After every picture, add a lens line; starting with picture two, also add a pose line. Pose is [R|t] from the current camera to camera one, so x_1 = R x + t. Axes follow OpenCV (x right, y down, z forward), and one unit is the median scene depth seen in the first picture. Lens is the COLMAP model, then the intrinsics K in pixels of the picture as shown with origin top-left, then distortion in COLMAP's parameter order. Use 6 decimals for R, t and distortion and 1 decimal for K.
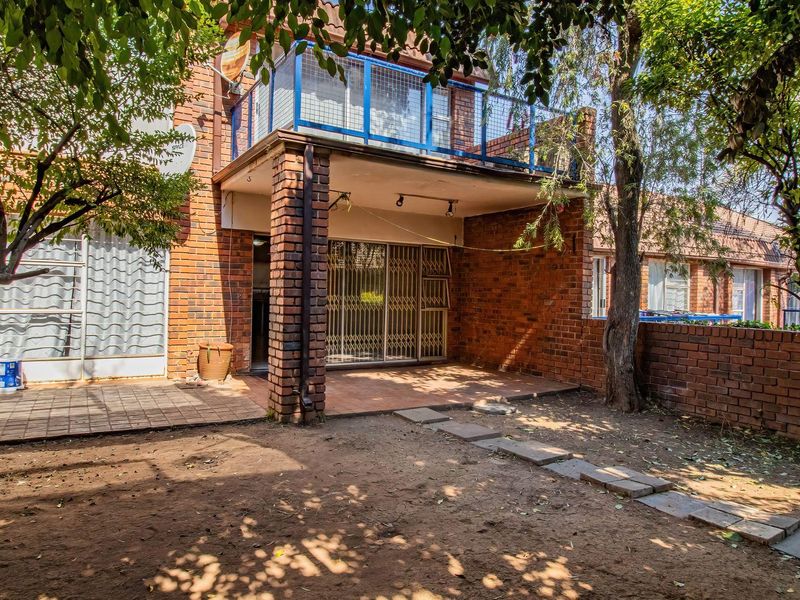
lens RADIAL K [[527.3, 0, 410.7], [0, 527.3, 292.5], [0, 0, 1]] dist [0.000539, -0.006979]
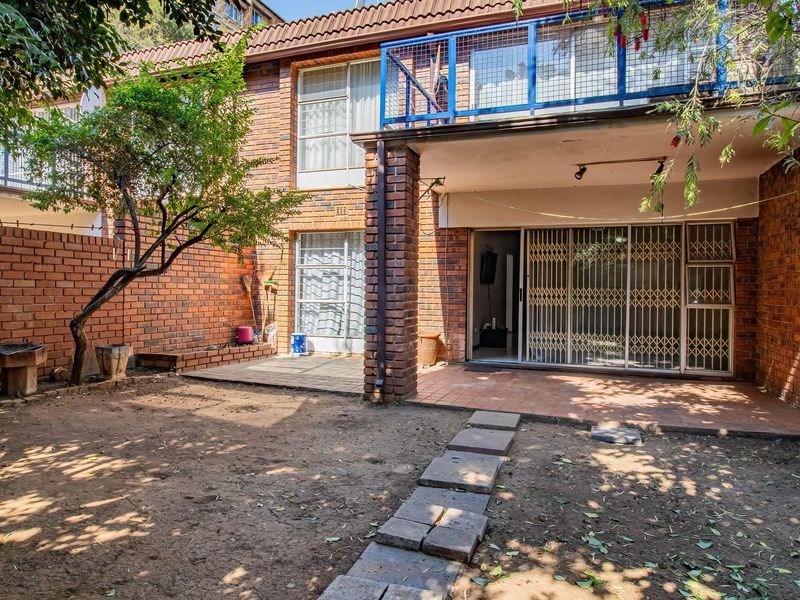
lens RADIAL K [[527.3, 0, 410.7], [0, 527.3, 292.5], [0, 0, 1]] dist [0.000539, -0.006979]
pose [[0.629990, -0.011248, -0.776522, 0.991803], [0.001750, 0.999913, -0.013064, 0.058196], [0.776601, 0.006871, 0.629955, 0.568495]]
